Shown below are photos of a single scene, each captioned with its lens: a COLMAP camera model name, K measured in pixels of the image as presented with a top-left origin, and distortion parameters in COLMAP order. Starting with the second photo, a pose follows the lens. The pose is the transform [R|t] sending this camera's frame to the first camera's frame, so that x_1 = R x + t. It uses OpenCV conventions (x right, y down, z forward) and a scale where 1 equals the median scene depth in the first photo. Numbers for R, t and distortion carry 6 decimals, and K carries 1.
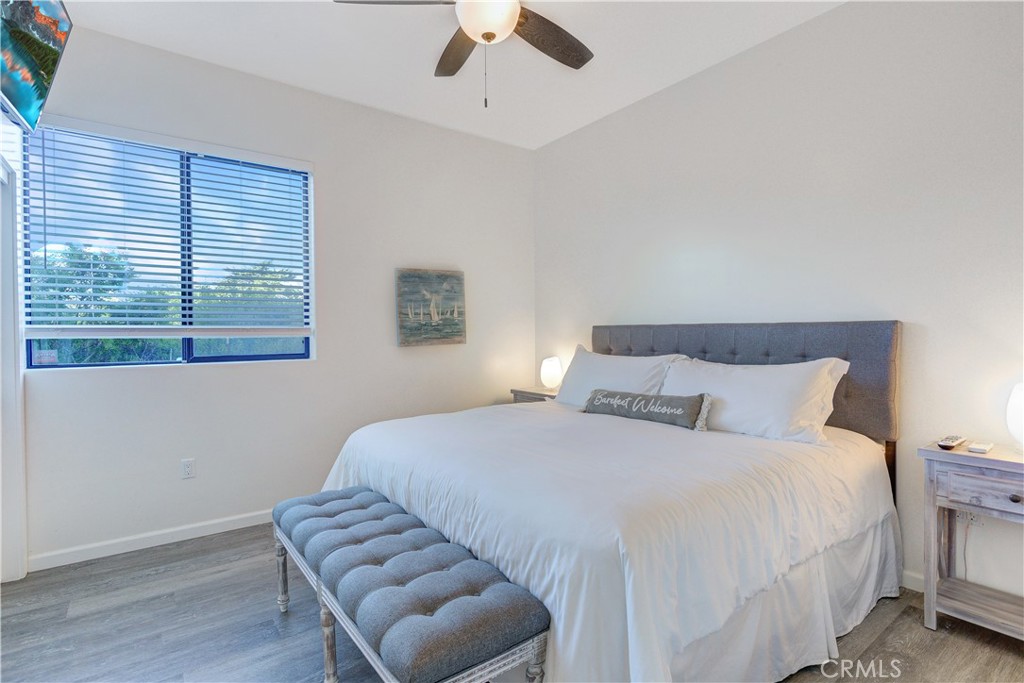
lens RADIAL K [[497.1, 0, 509.5], [0, 497.1, 339.1], [0, 0, 1]] dist [-0.002739, -0.000484]
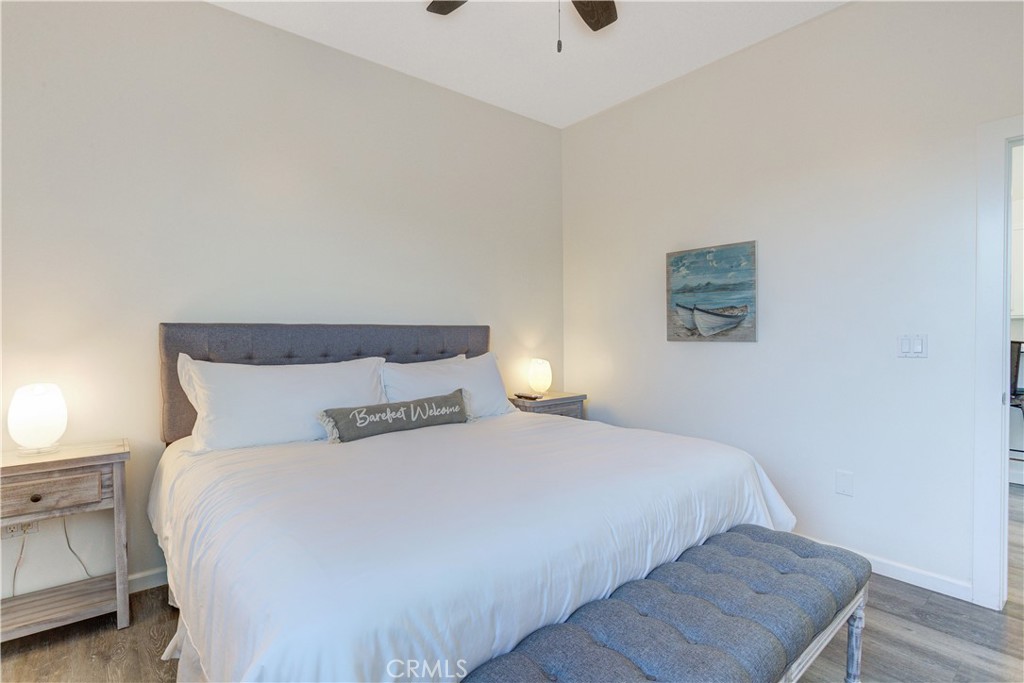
lens RADIAL K [[497.1, 0, 517.7], [0, 497.1, 337.1], [0, 0, 1]] dist [-0.002739, -0.000484]
pose [[-0.035556, -0.004311, 0.999358, -0.613919], [0.018586, 0.999815, 0.004974, -0.006269], [-0.999195, 0.018751, -0.035469, 0.792077]]
